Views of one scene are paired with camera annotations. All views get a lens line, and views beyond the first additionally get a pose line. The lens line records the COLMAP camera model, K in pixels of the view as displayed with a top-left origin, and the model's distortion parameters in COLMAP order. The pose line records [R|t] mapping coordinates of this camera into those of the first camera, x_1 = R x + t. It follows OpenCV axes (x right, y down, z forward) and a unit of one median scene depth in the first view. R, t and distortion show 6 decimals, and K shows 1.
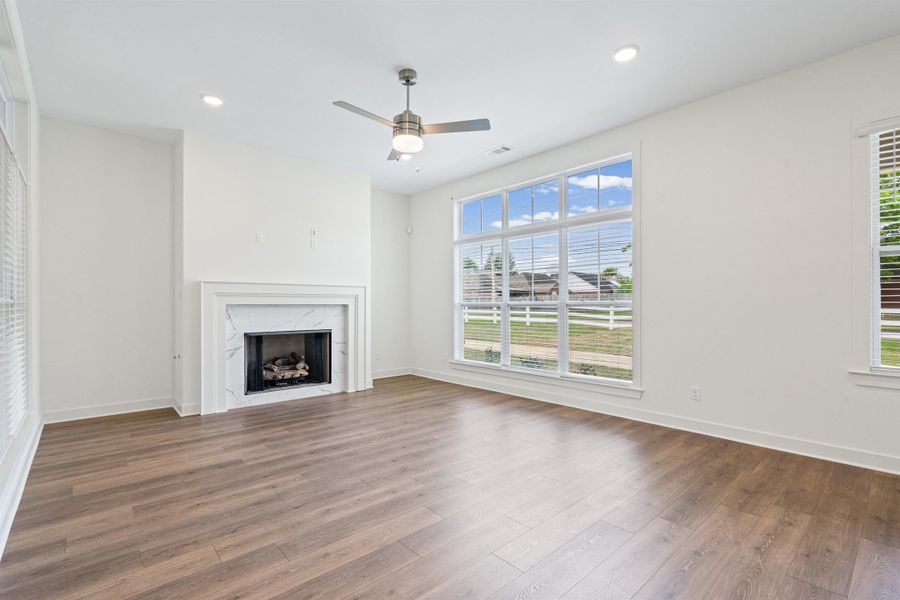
lens RADIAL K [[412.9, 0, 449.7], [0, 412.9, 307.5], [0, 0, 1]] dist [0.000243, -0.000442]
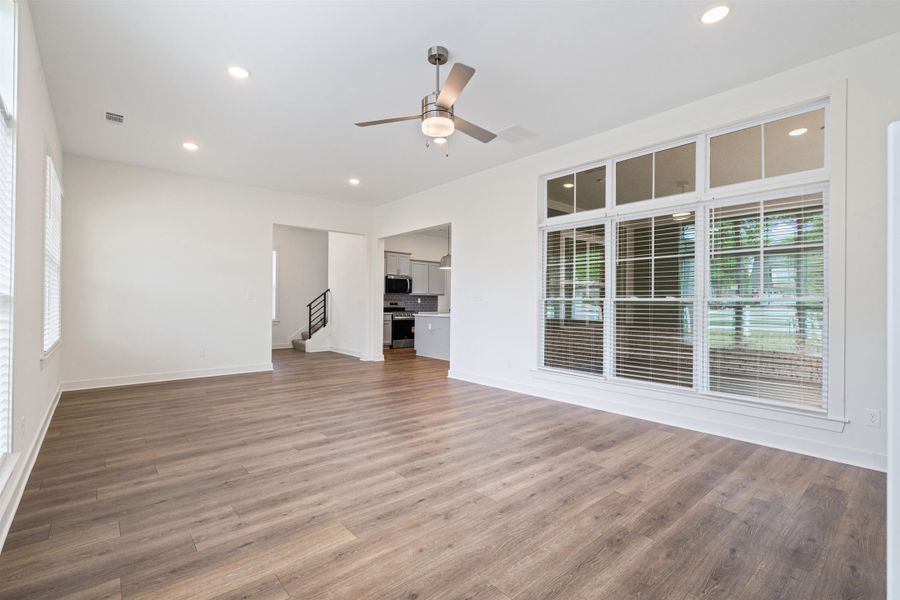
lens RADIAL K [[412.9, 0, 450.4], [0, 412.9, 296.3], [0, 0, 1]] dist [0.000243, -0.000442]
pose [[-0.999797, -0.004189, 0.019719, -0.111665], [-0.004386, 0.999941, -0.009959, -0.005146], [-0.019677, -0.010044, -0.999756, 1.429035]]
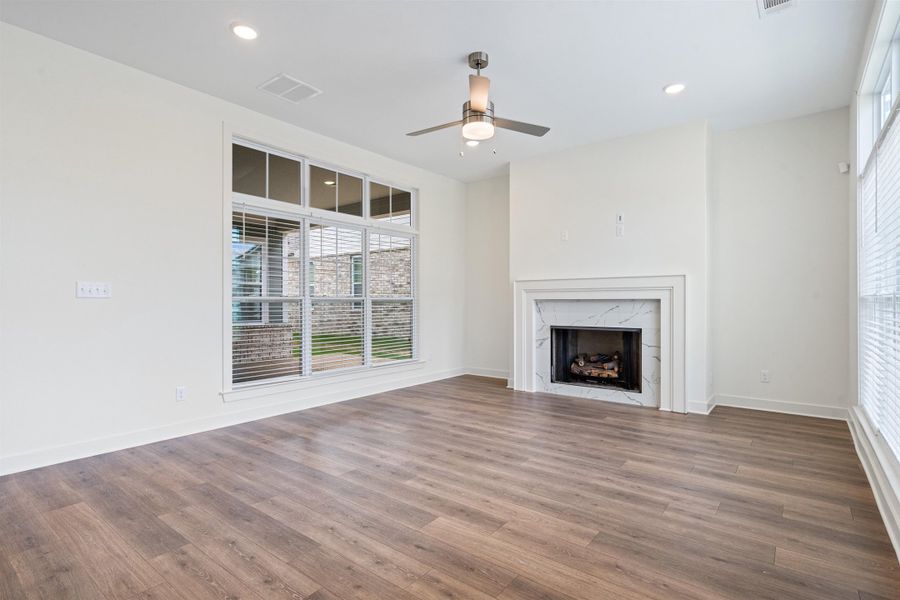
lens RADIAL K [[449.1, 0, 435.7], [0, 449.1, 304.1], [0, 0, 1]] dist [-0.002761, 0.002507]
pose [[0.158681, 0.004619, -0.987319, 0.671570], [-0.002435, 0.999988, 0.004287, 0.000069], [0.987327, 0.001724, 0.158691, 0.545951]]
